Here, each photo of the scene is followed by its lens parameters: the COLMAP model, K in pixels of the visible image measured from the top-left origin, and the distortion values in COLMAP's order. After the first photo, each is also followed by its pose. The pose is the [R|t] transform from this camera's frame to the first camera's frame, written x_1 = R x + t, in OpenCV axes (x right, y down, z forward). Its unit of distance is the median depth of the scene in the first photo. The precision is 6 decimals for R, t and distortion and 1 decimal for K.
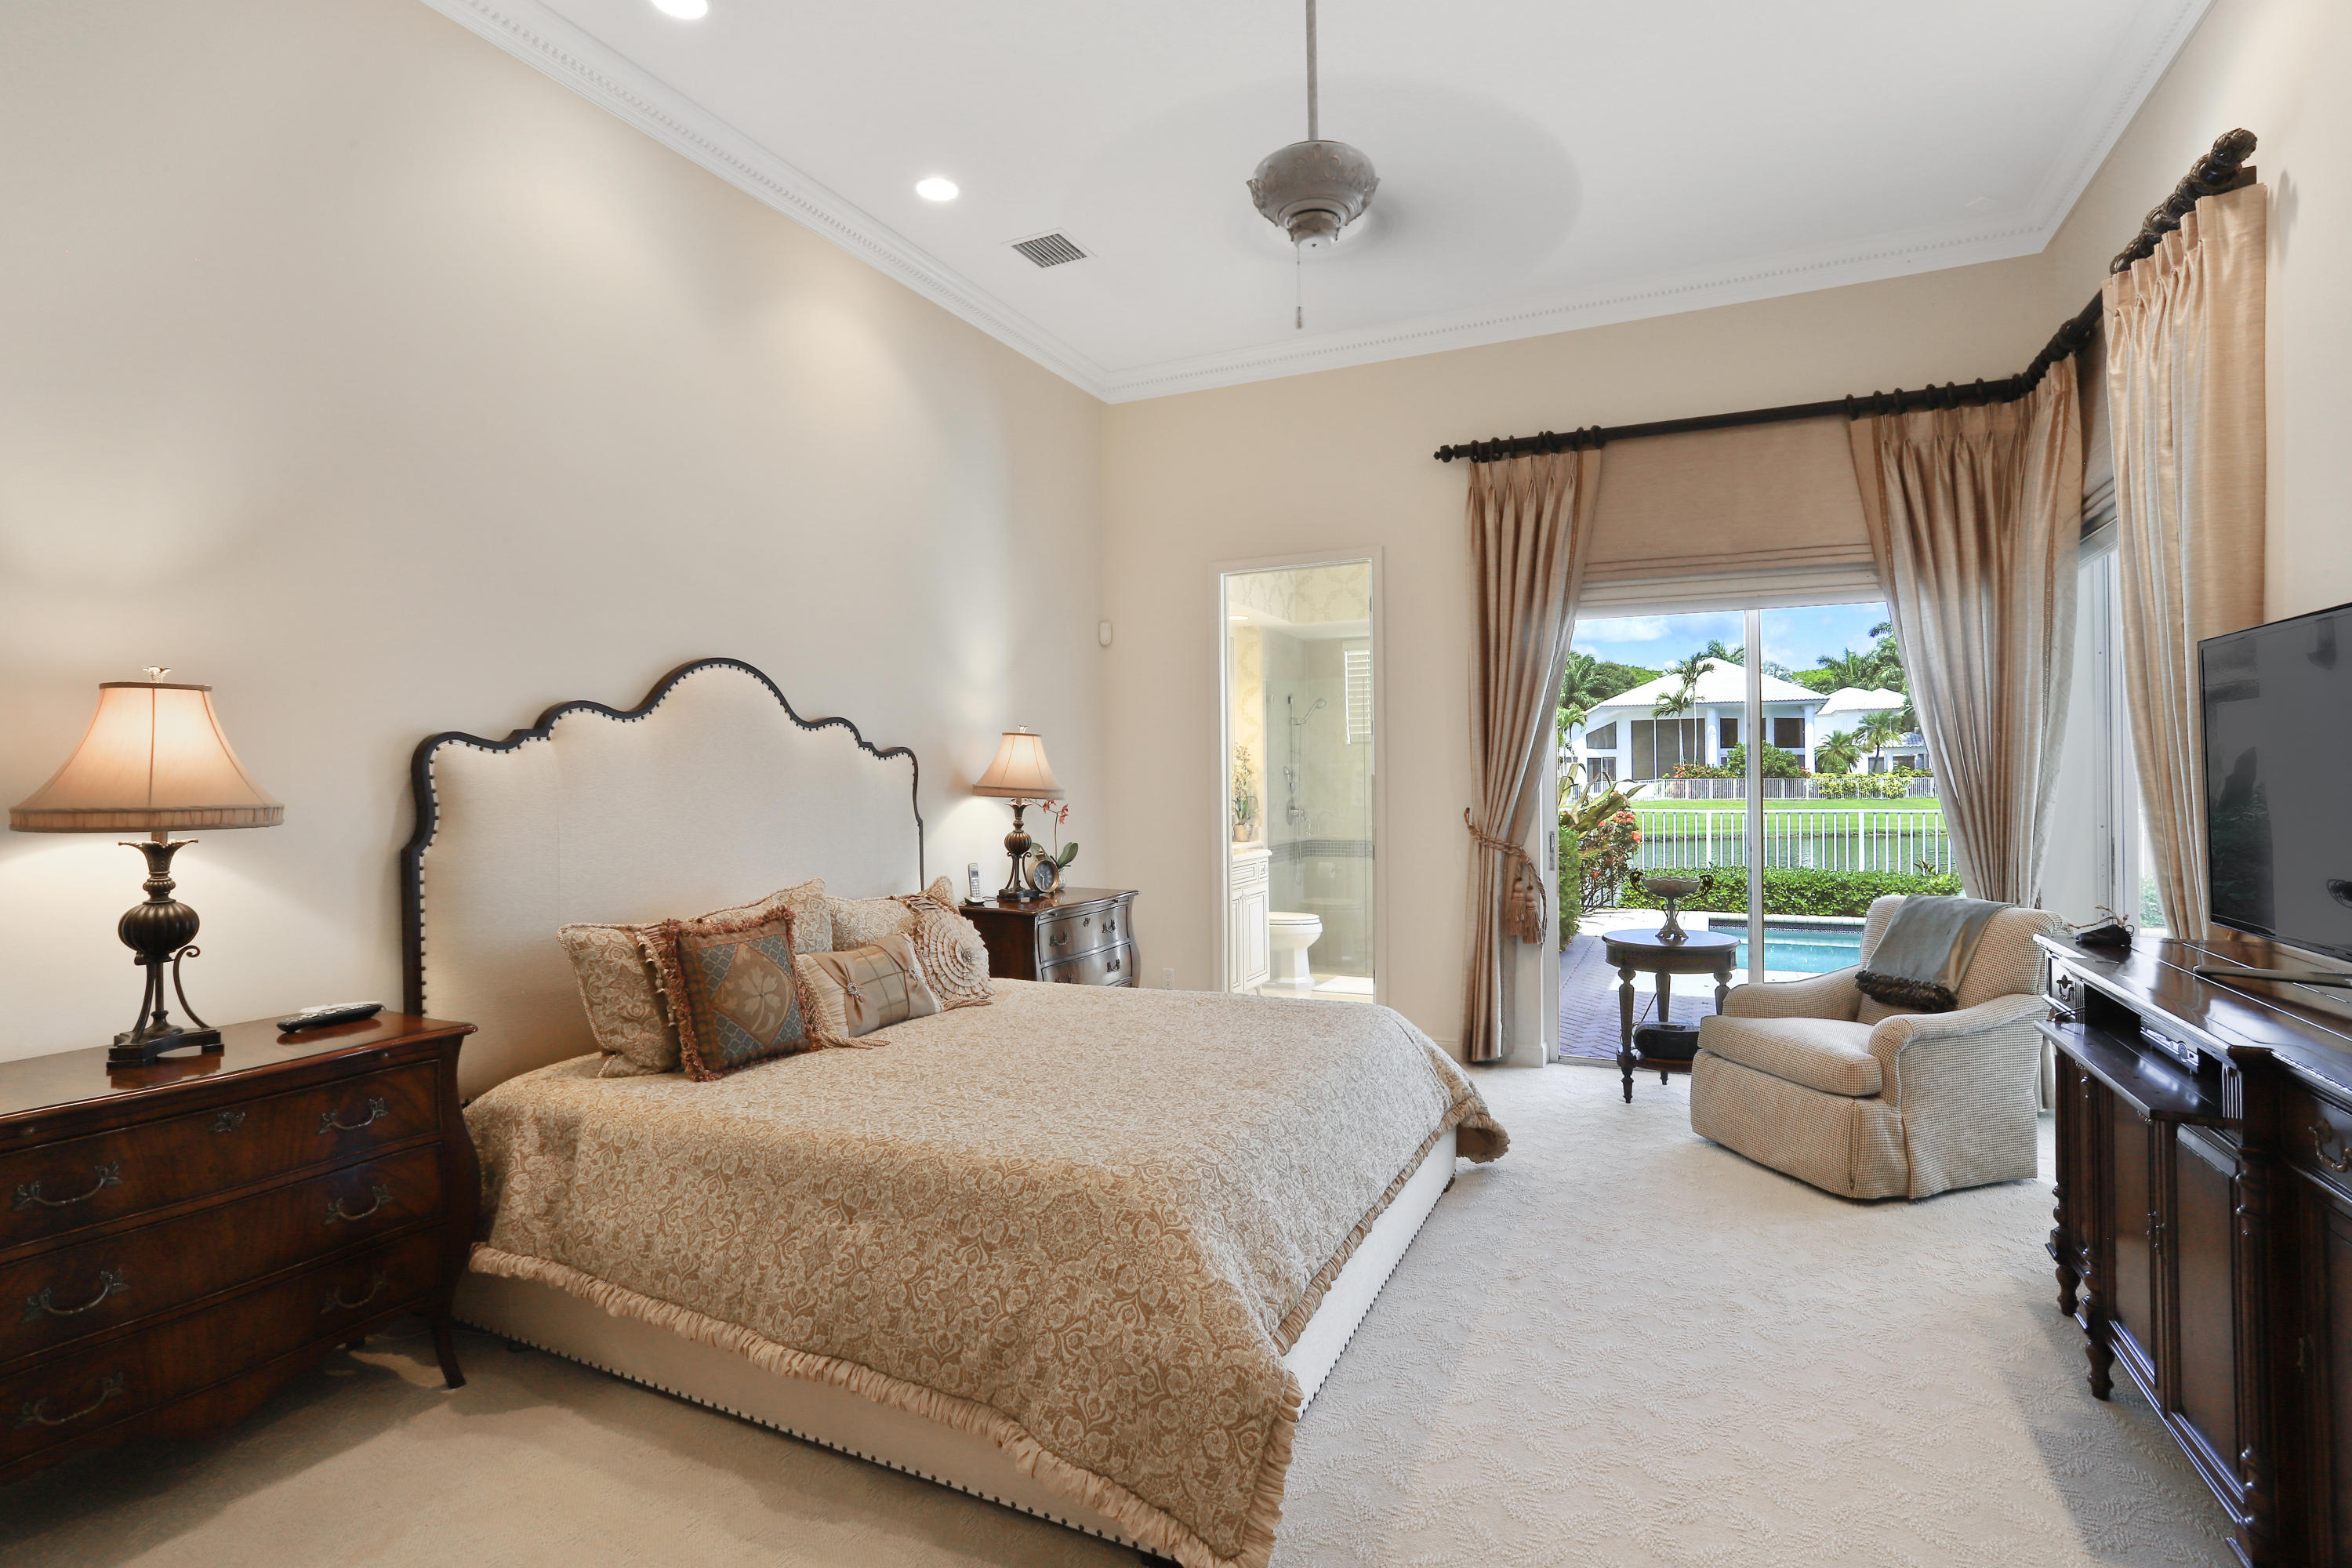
lens RADIAL K [[1172.9, 0, 1176.0], [0, 1172.9, 784.0], [0, 0, 1]] dist [-0.064659, 0.041611]
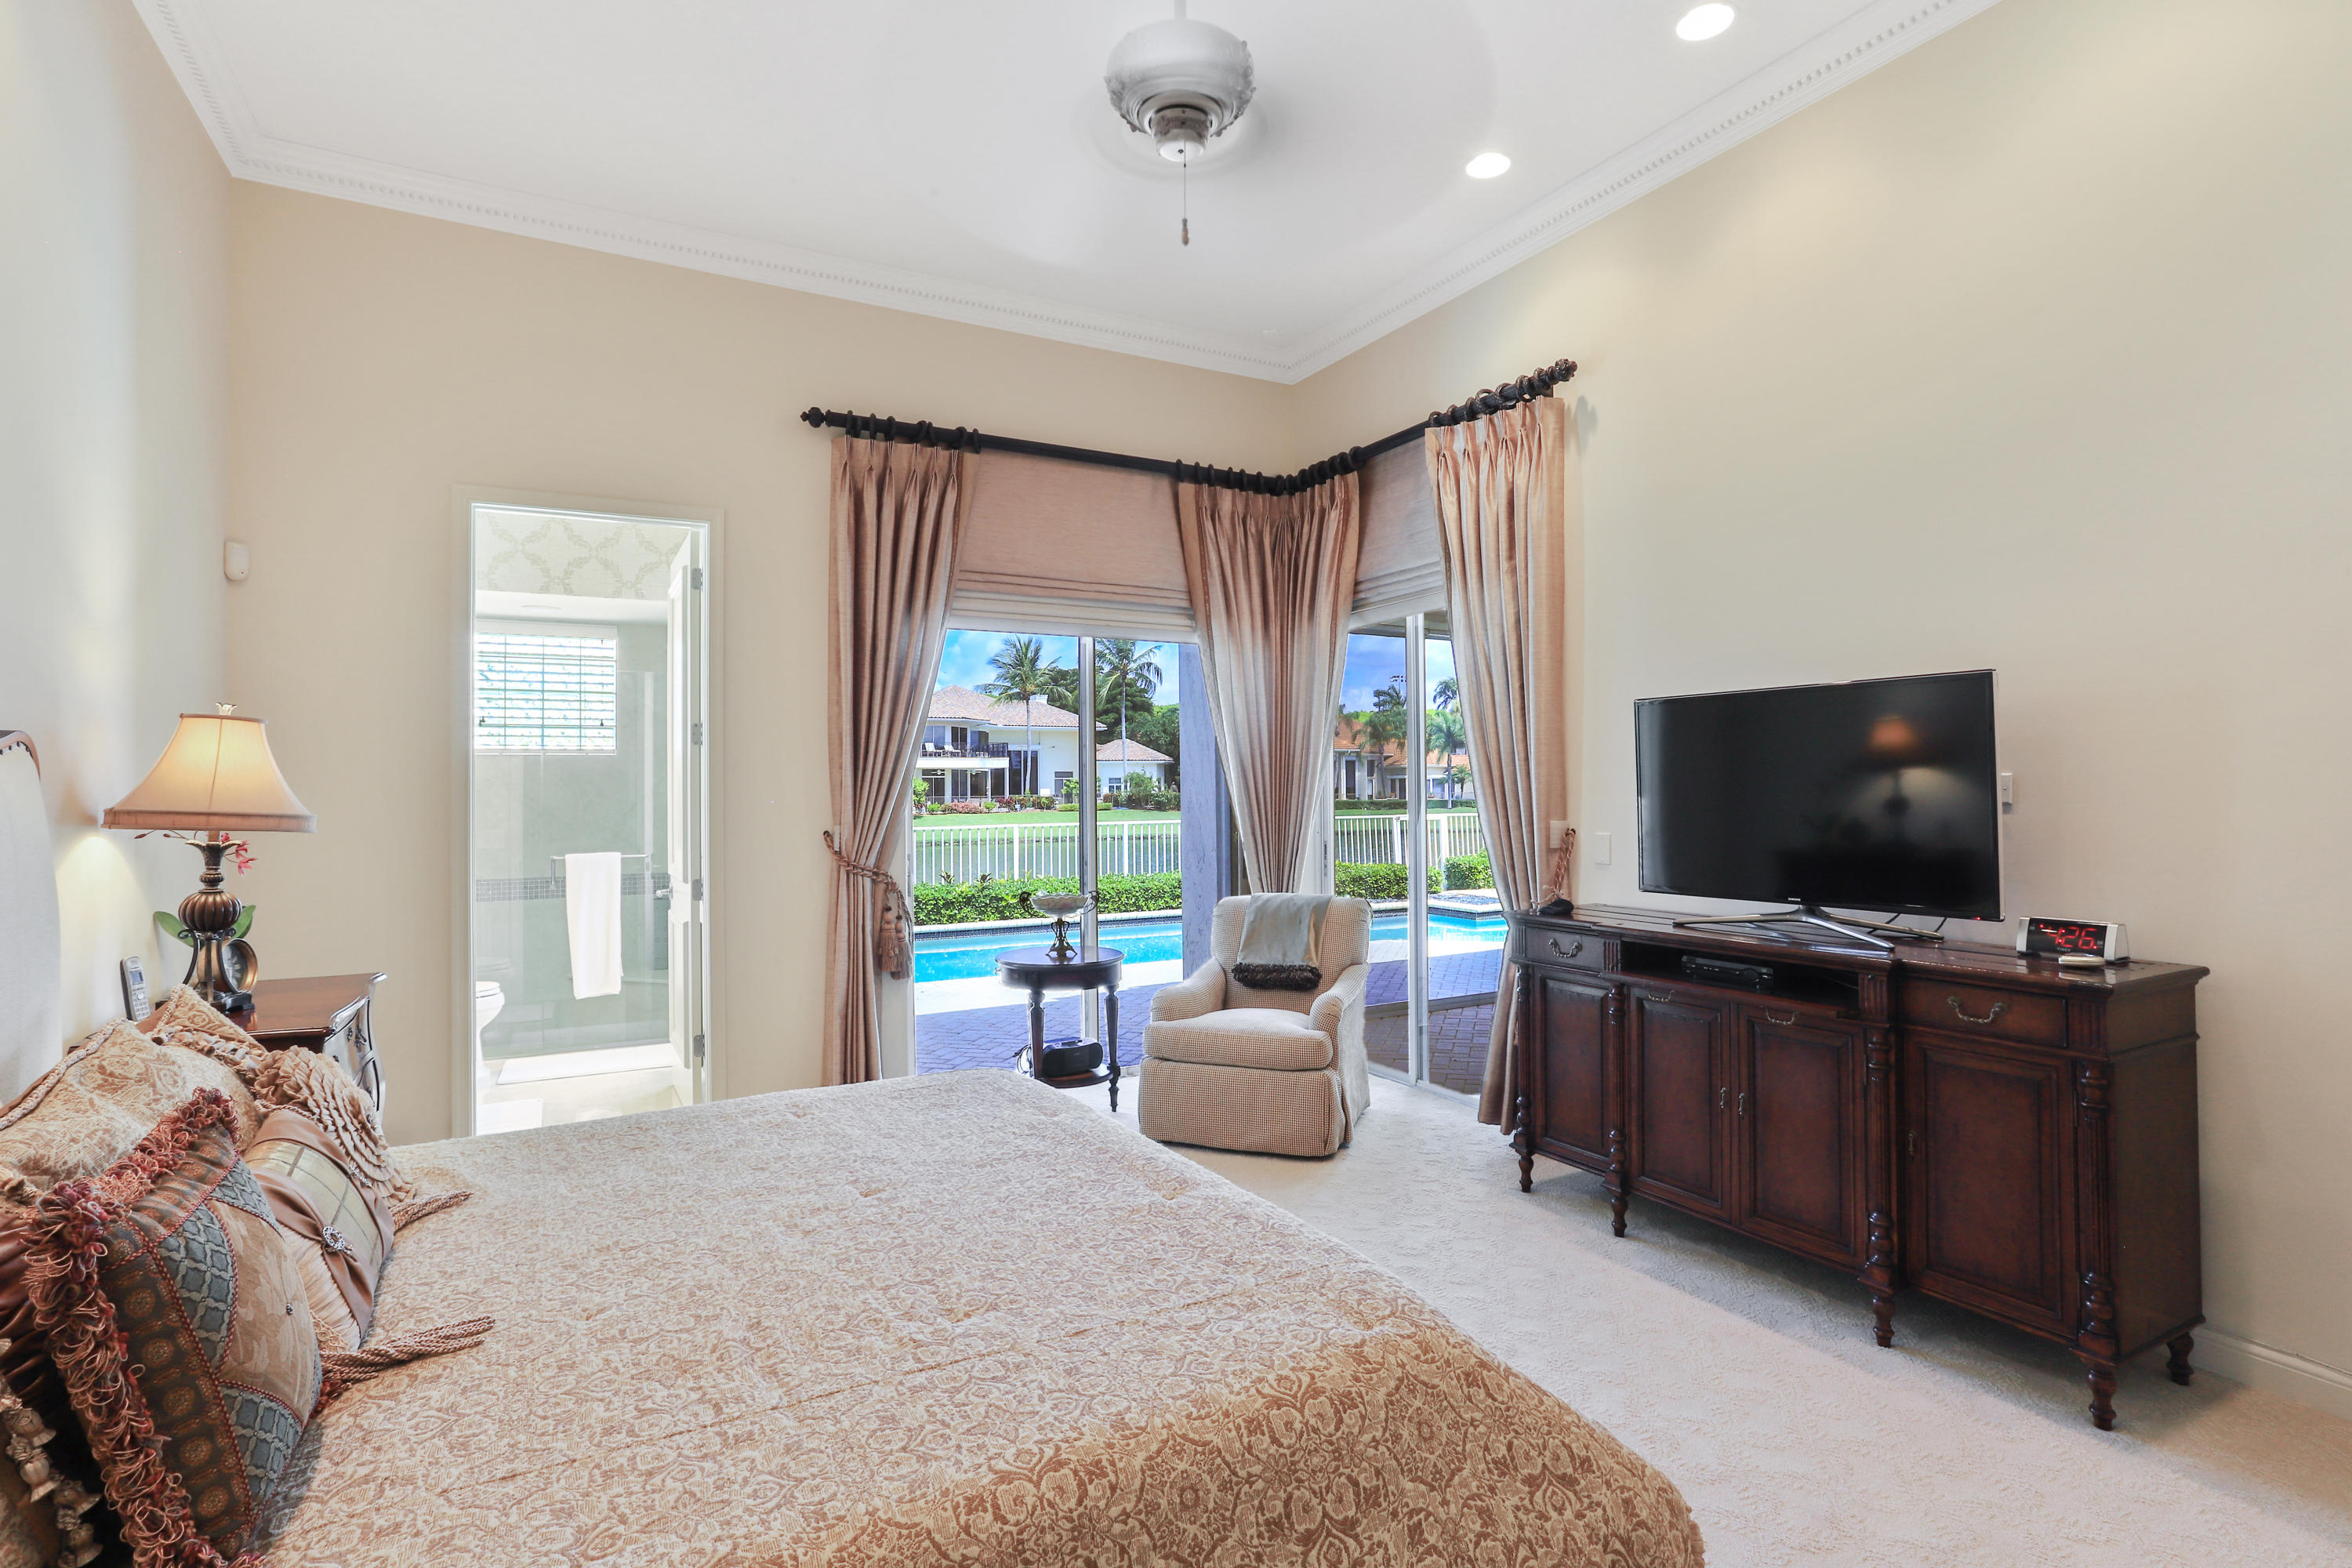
lens RADIAL K [[1166.0, 0, 1177.8], [0, 1166.0, 772.5], [0, 0, 1]] dist [-0.056476, 0.037828]
pose [[0.564665, 0.016366, 0.825158, -0.366968], [0.008447, 0.999636, -0.025607, 0.001967], [-0.825277, 0.021430, 0.564321, 0.357108]]
